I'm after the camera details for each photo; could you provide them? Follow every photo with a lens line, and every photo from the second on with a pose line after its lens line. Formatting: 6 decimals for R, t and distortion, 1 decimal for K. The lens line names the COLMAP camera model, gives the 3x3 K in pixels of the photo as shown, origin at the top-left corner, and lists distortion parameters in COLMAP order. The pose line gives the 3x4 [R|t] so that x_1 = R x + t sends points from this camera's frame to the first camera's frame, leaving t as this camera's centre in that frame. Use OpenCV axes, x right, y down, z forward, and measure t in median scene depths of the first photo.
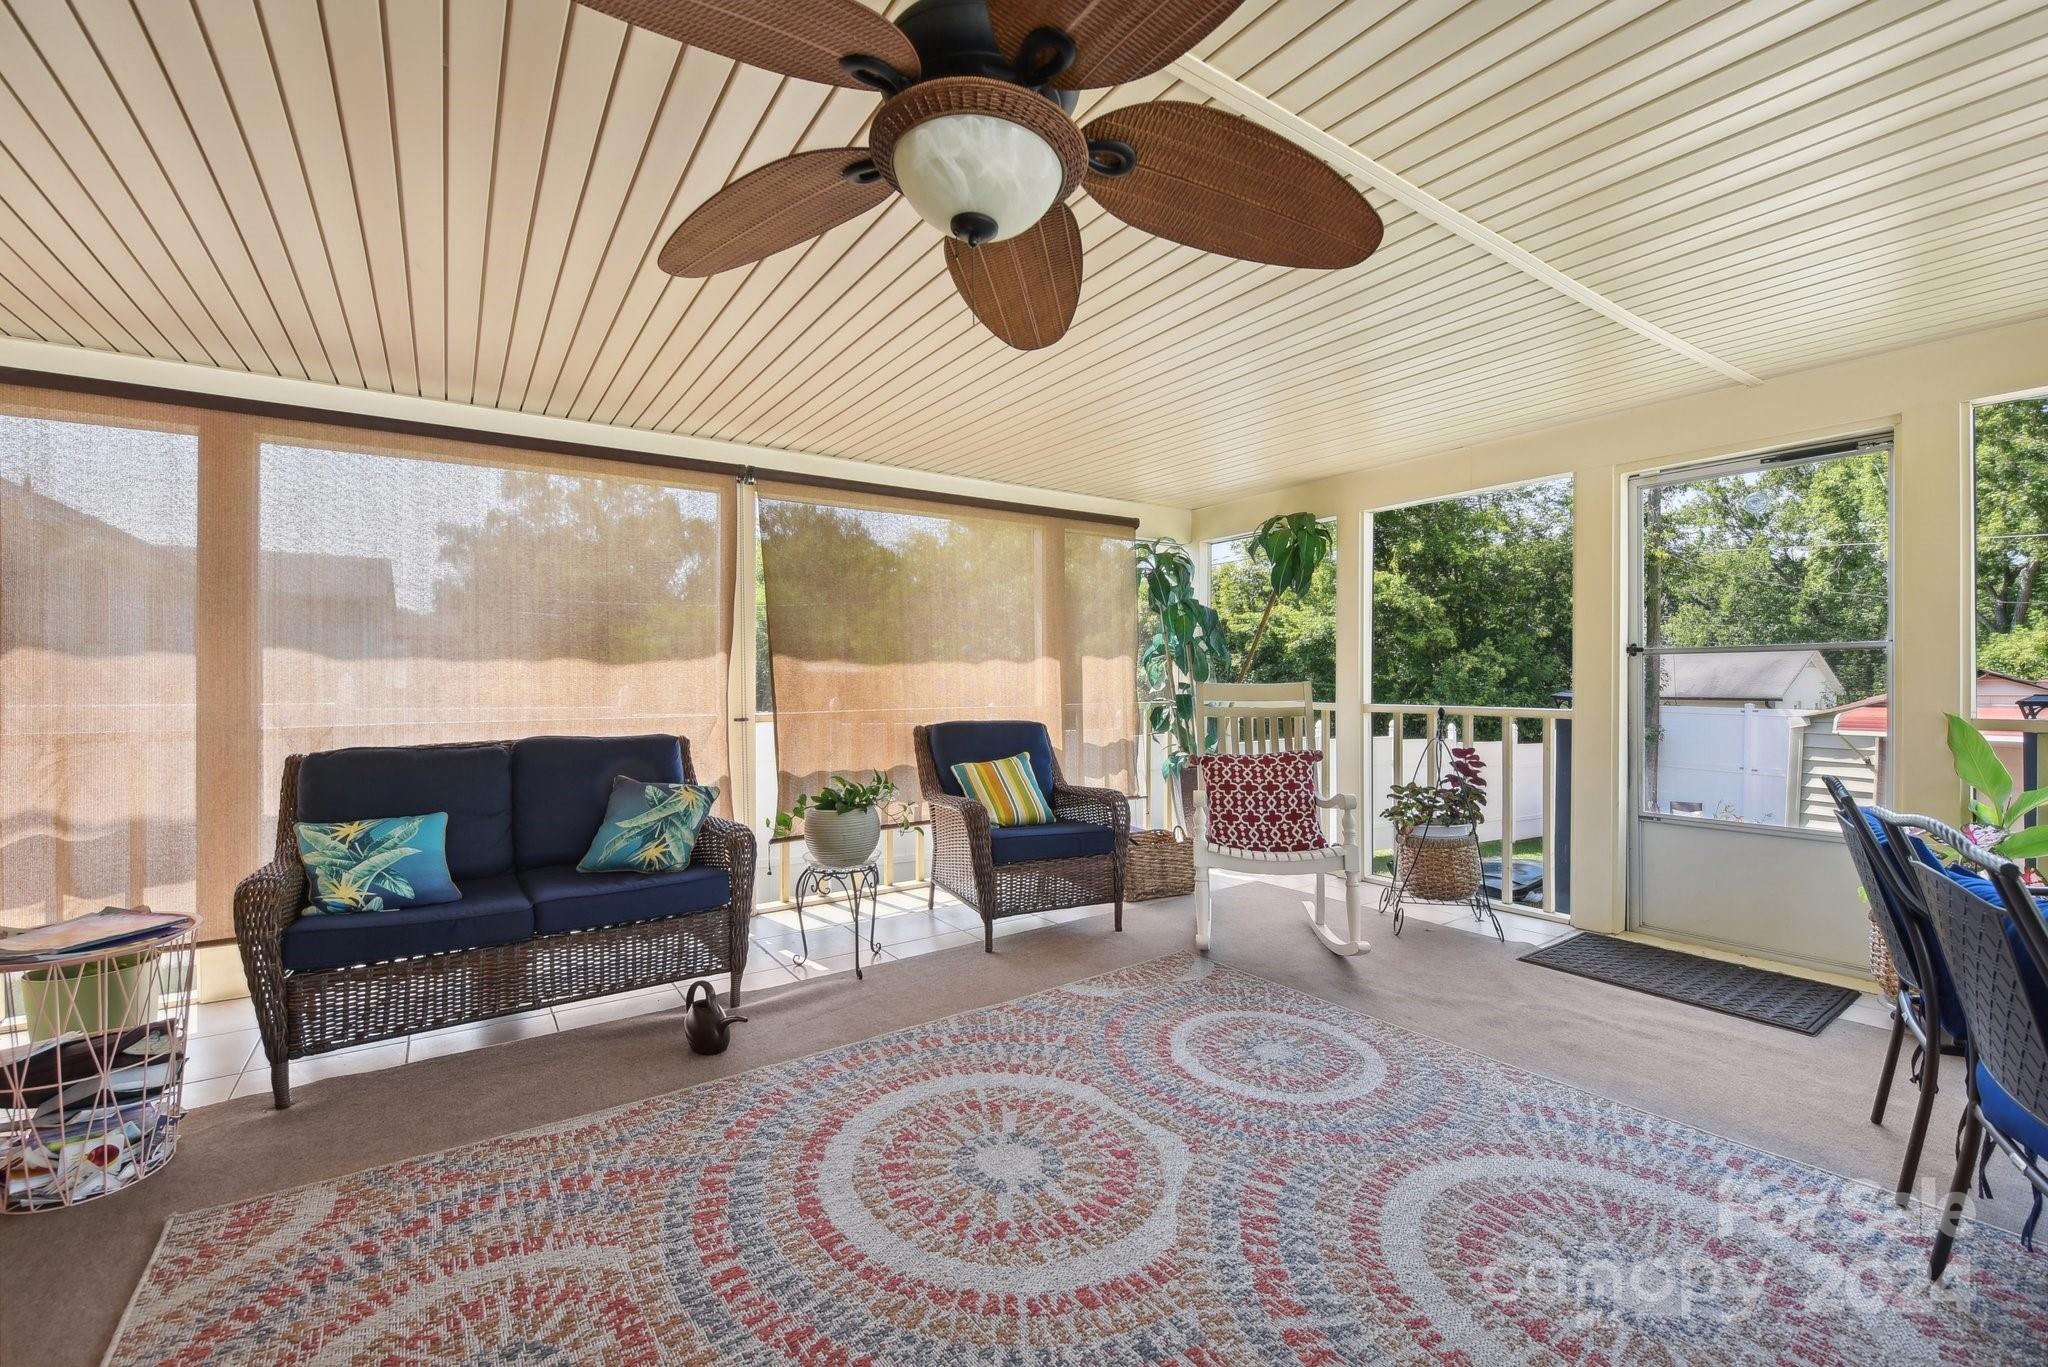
lens RADIAL K [[837.3, 0, 1035.1], [0, 837.3, 679.0], [0, 0, 1]] dist [-0.001759, -0.005782]
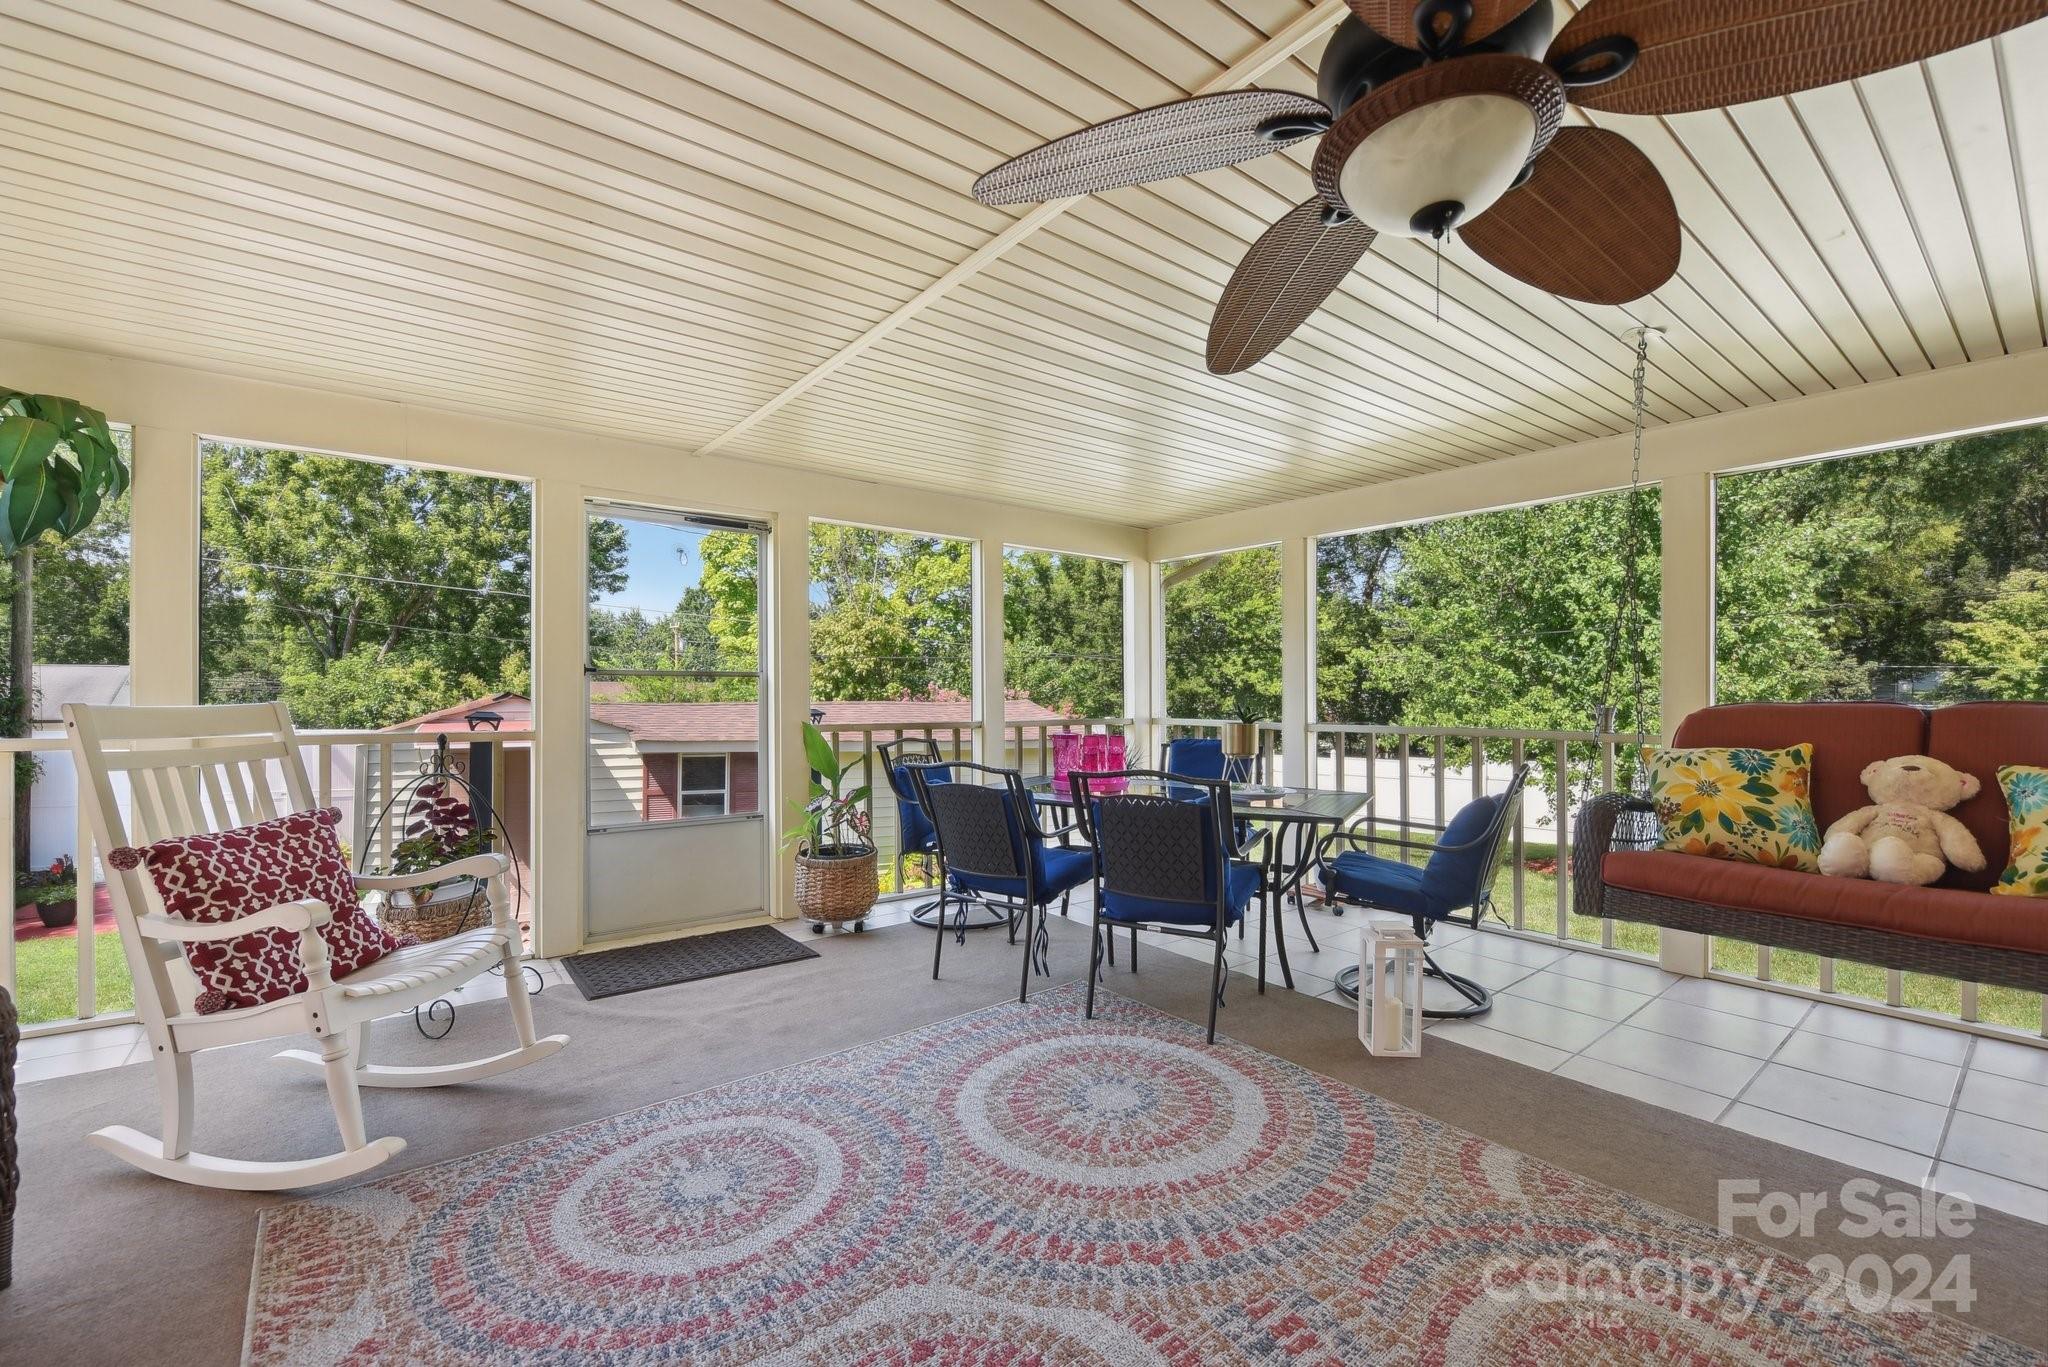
lens RADIAL K [[837.3, 0, 1035.1], [0, 837.3, 679.0], [0, 0, 1]] dist [-0.001759, -0.005782]
pose [[-0.040699, 0.026508, 0.998820, -0.469225], [-0.003223, 0.999639, -0.026661, 0.006063], [-0.999166, -0.004304, -0.040599, 0.691553]]
